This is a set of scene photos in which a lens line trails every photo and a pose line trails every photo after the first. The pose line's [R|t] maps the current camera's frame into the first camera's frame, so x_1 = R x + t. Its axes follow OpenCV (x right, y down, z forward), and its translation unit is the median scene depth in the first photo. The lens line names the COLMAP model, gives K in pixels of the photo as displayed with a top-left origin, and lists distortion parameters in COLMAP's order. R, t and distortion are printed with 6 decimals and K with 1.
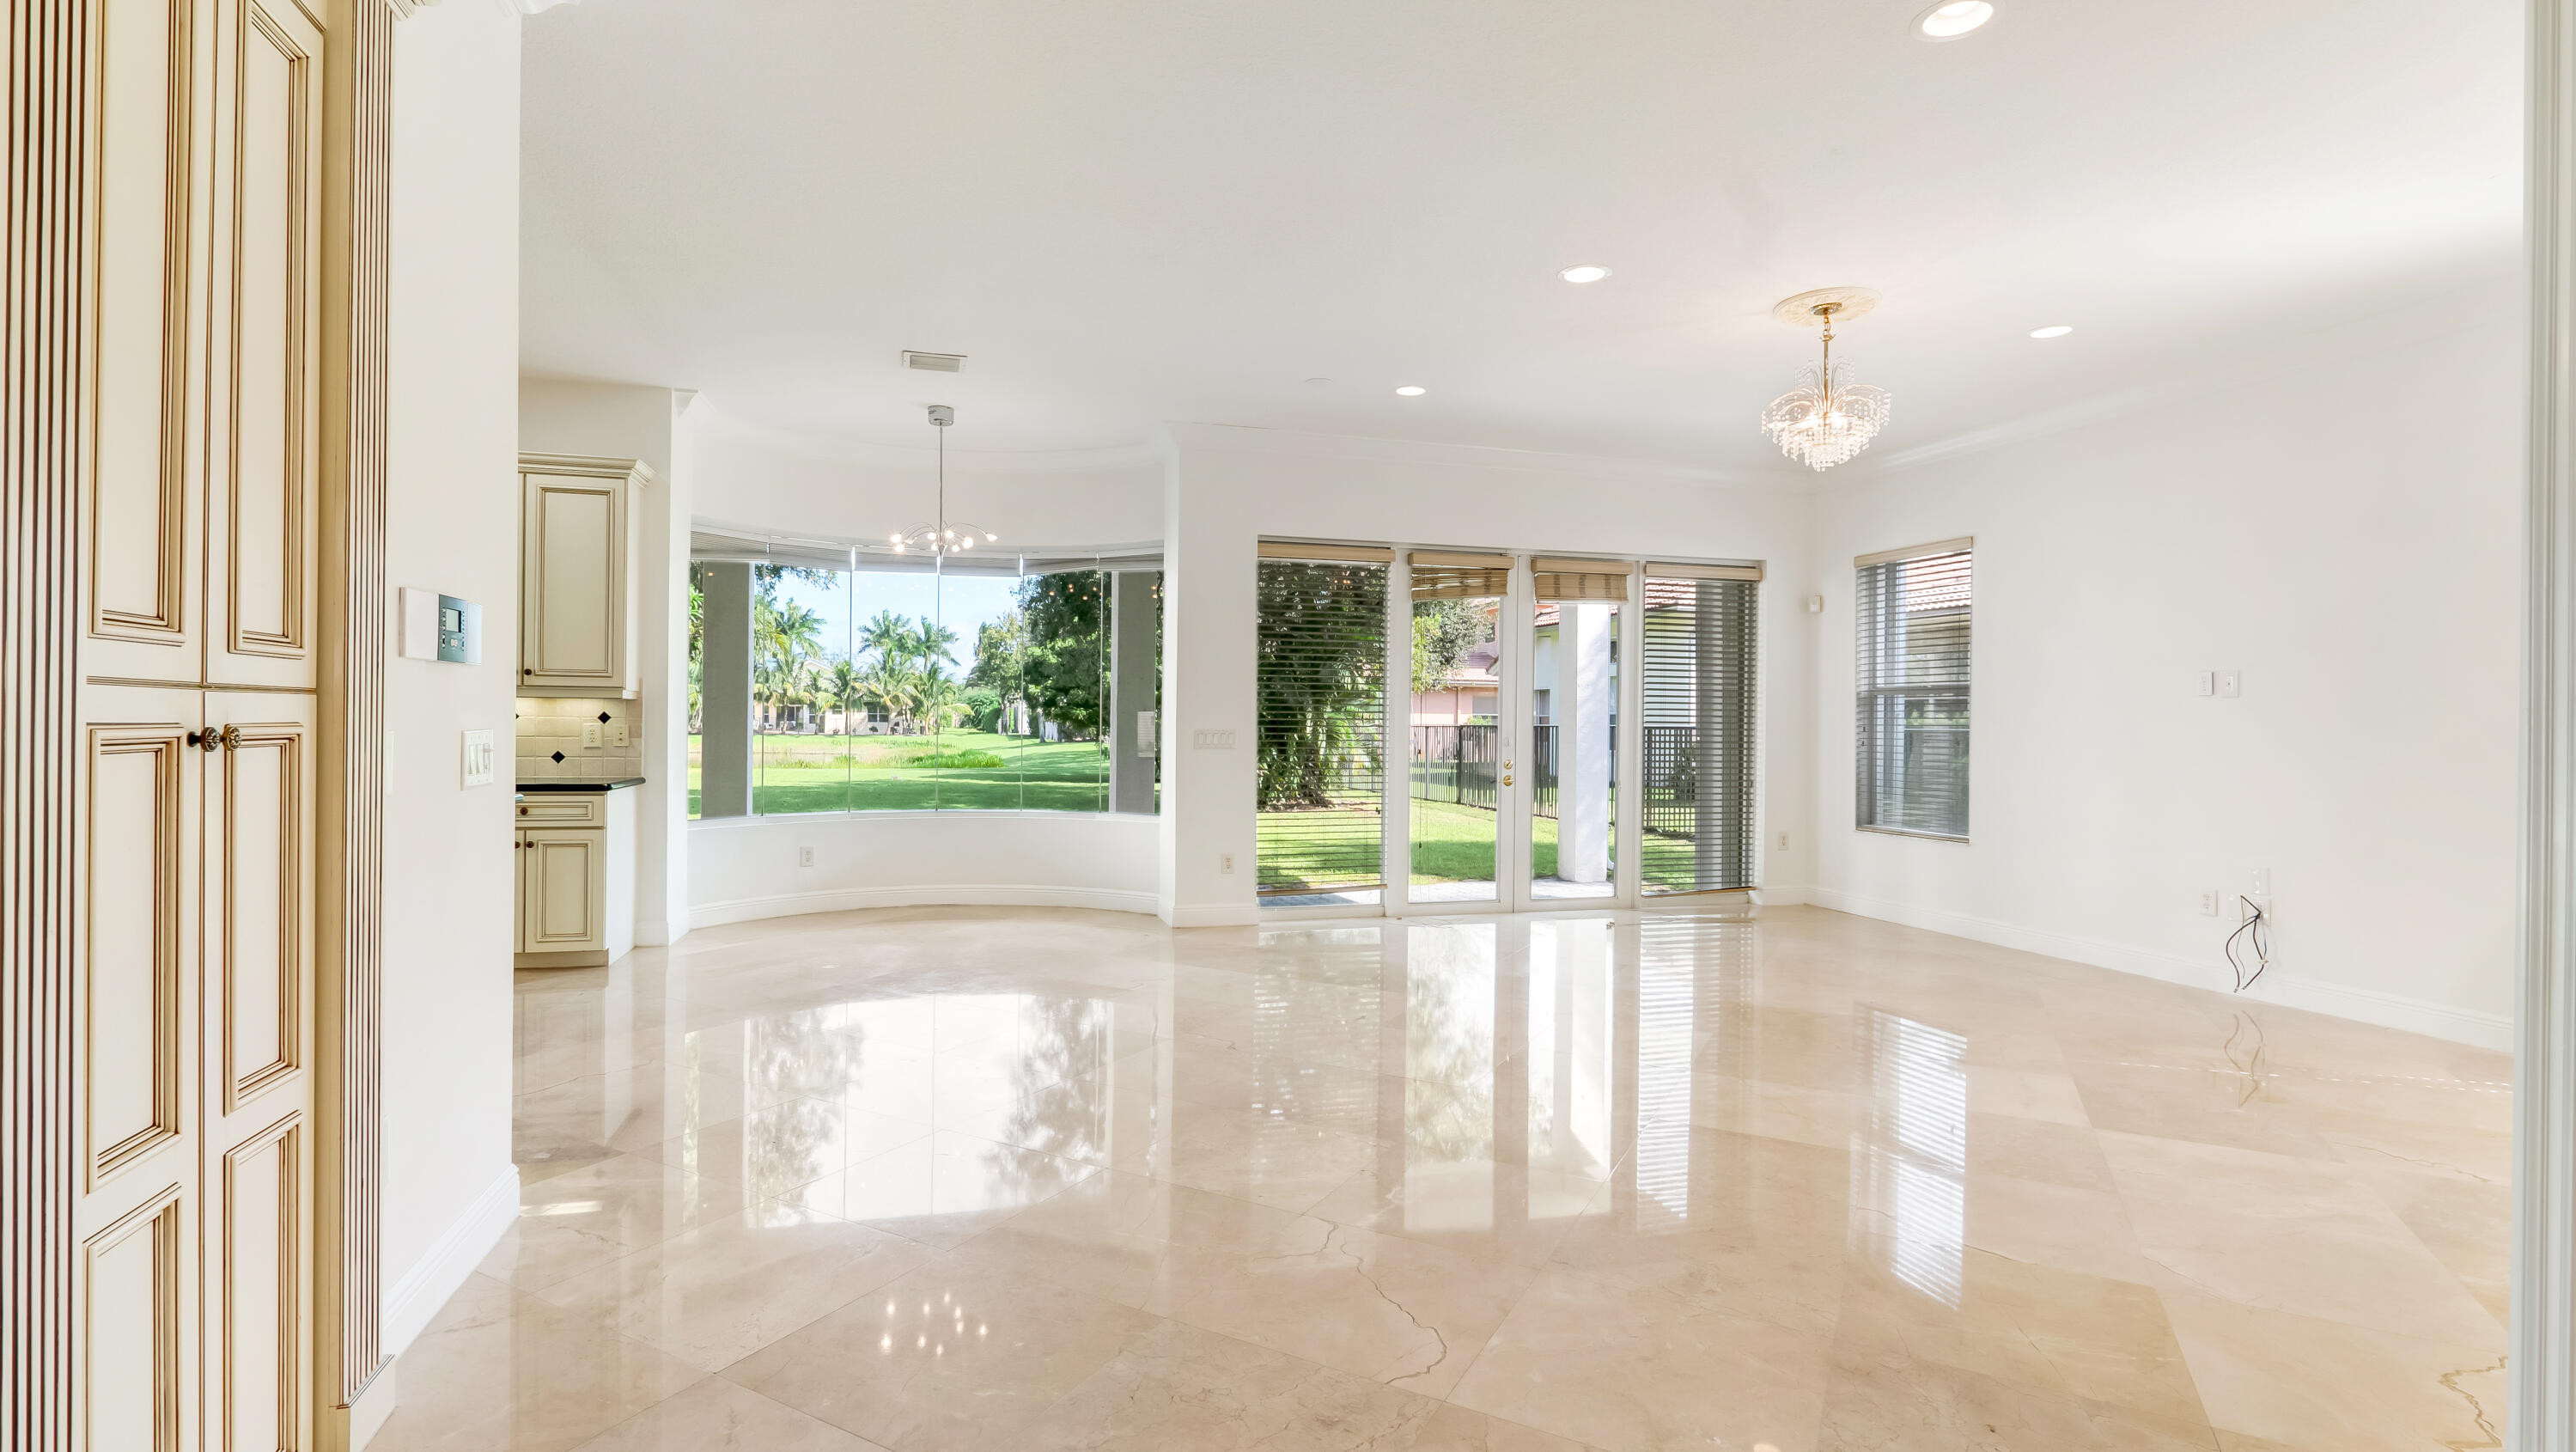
lens RADIAL K [[1196.4, 0, 1272.0], [0, 1196.4, 726.3], [0, 0, 1]] dist [-0.003845, -0.000405]
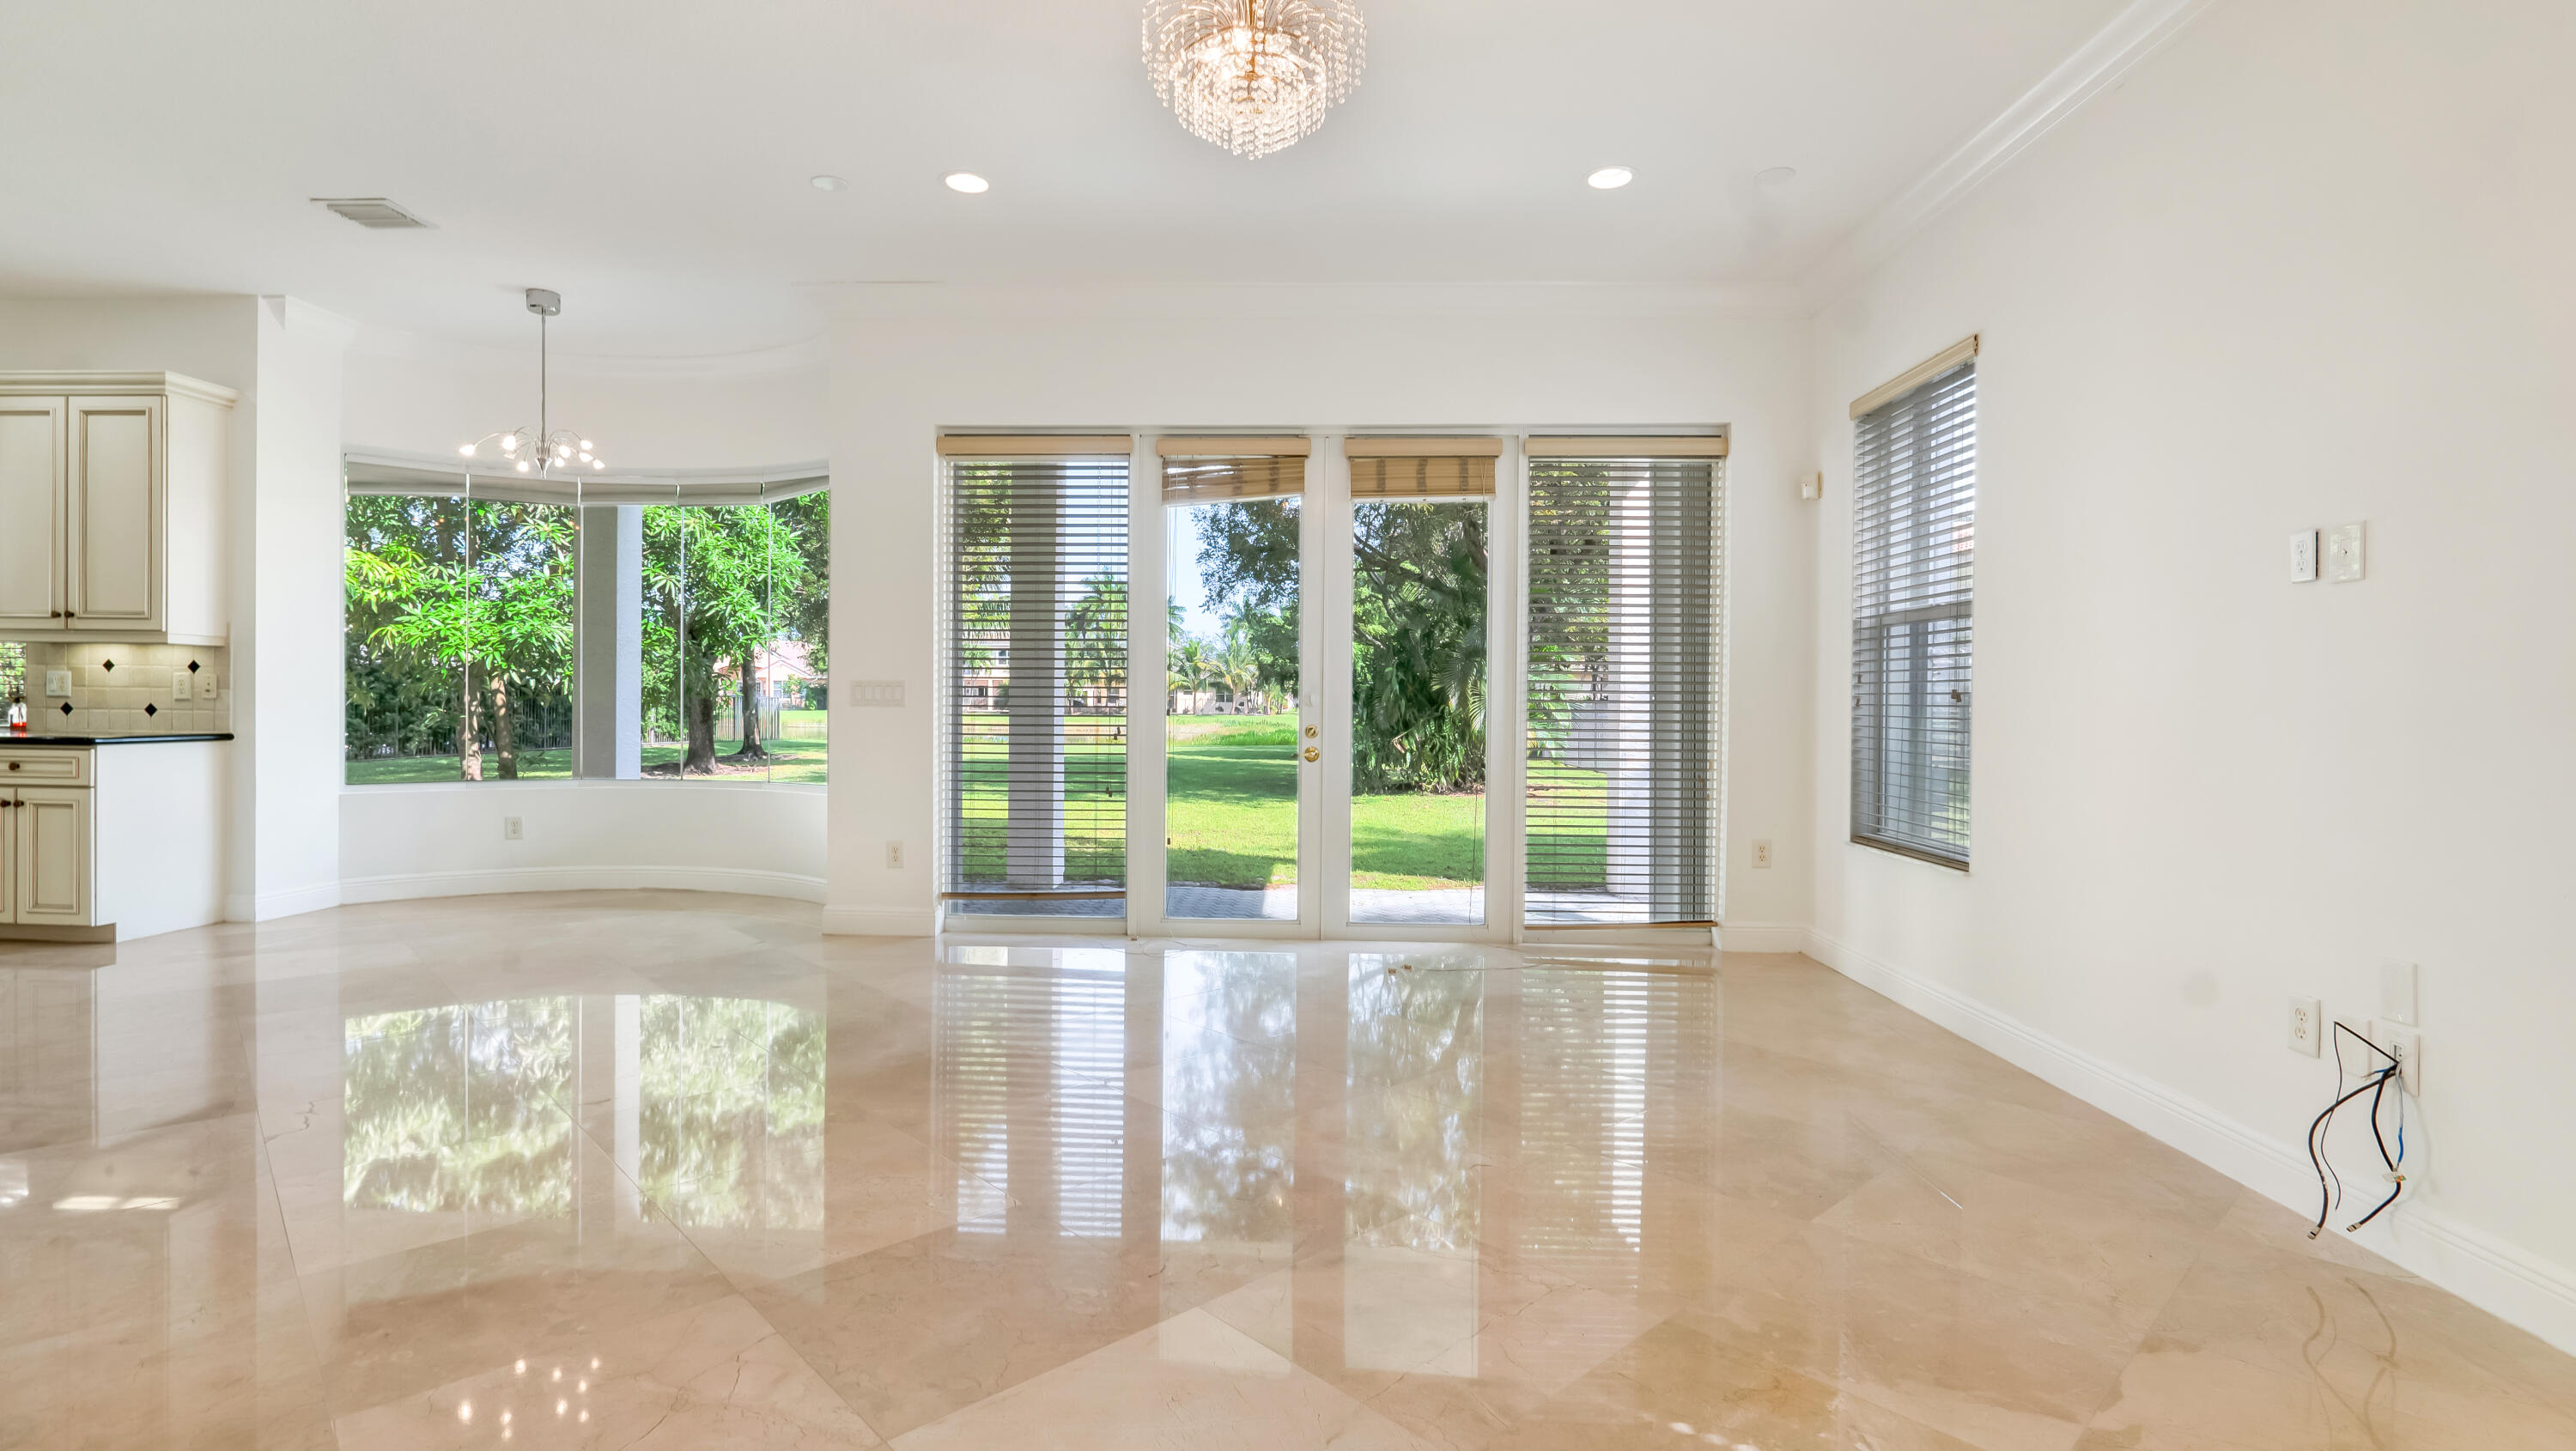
lens RADIAL K [[1191.3, 0, 1276.1], [0, 1191.3, 718.9], [0, 0, 1]] dist [-0.005723, -0.001796]
pose [[0.951209, 0.005110, -0.308505, 0.394527], [-0.002353, 0.999954, 0.009309, 0.017548], [0.308538, -0.008129, 0.951177, 0.317427]]
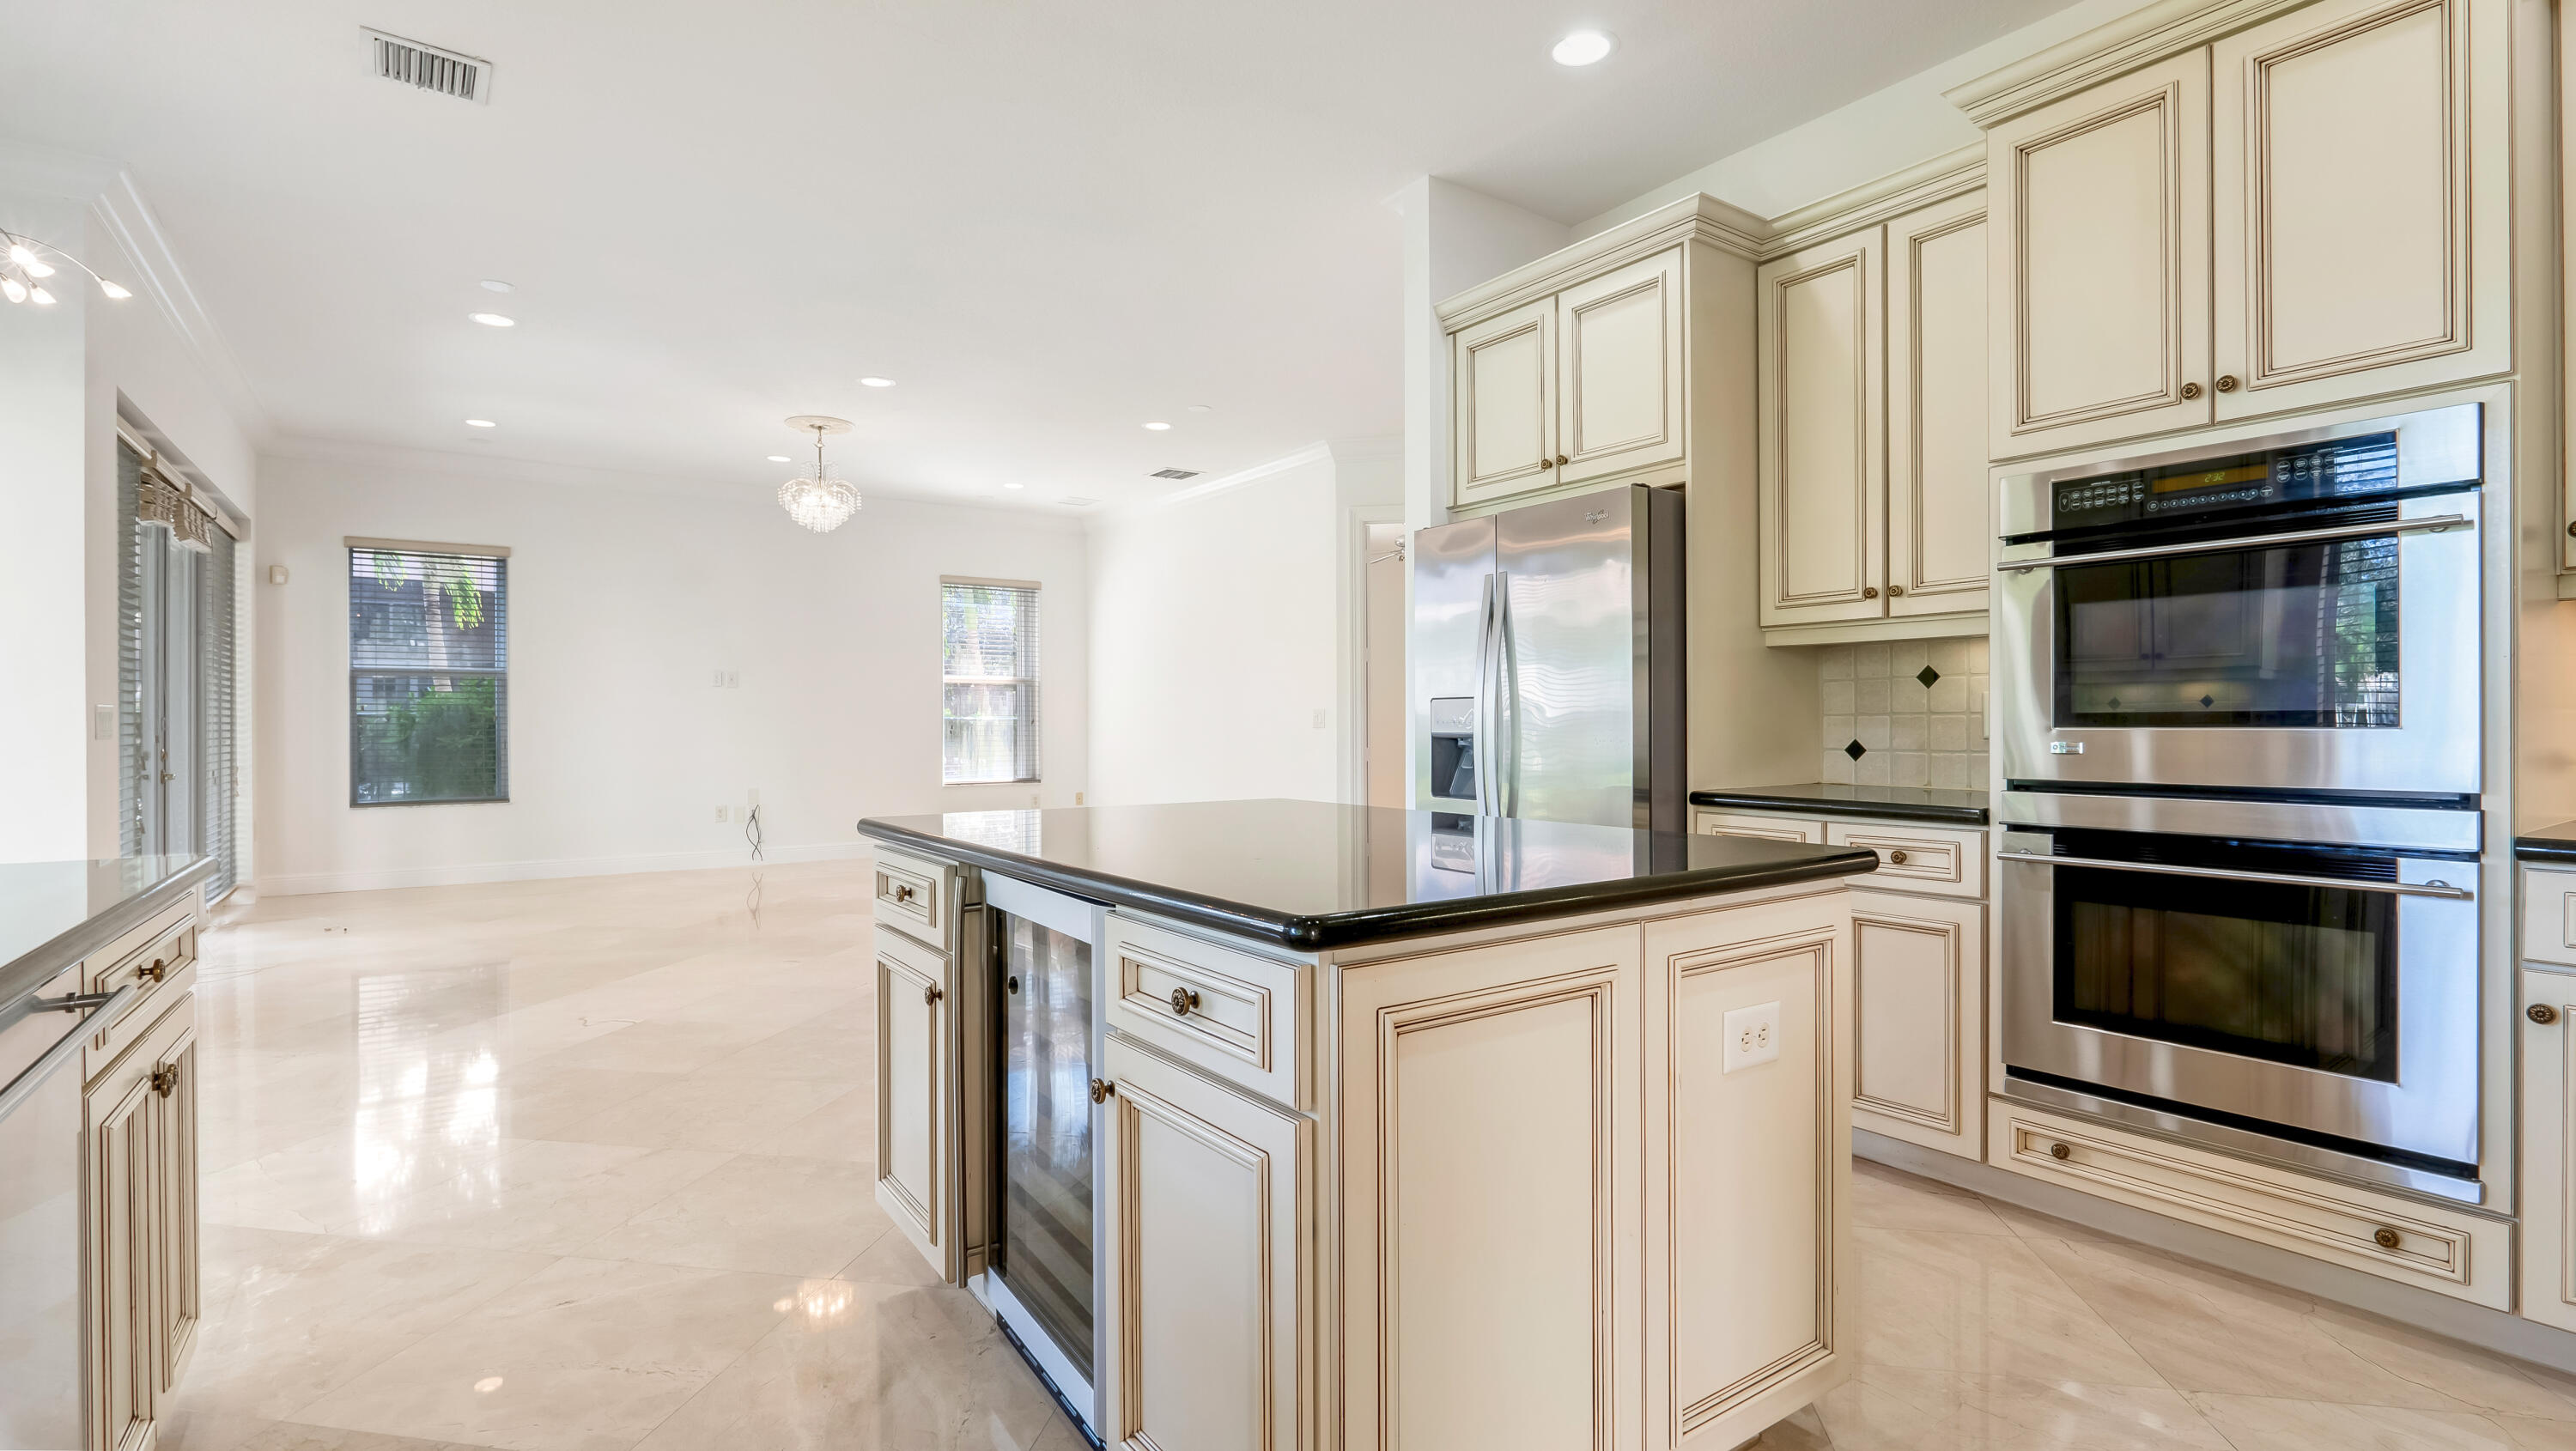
lens RADIAL K [[1191.3, 0, 1278.0], [0, 1191.3, 725.4], [0, 0, 1]] dist [-0.005723, -0.001796]
pose [[-0.328269, -0.013729, 0.944484, -0.709051], [0.000437, 0.999892, 0.014686, 0.003045], [-0.944584, 0.005233, -0.328228, 0.589265]]
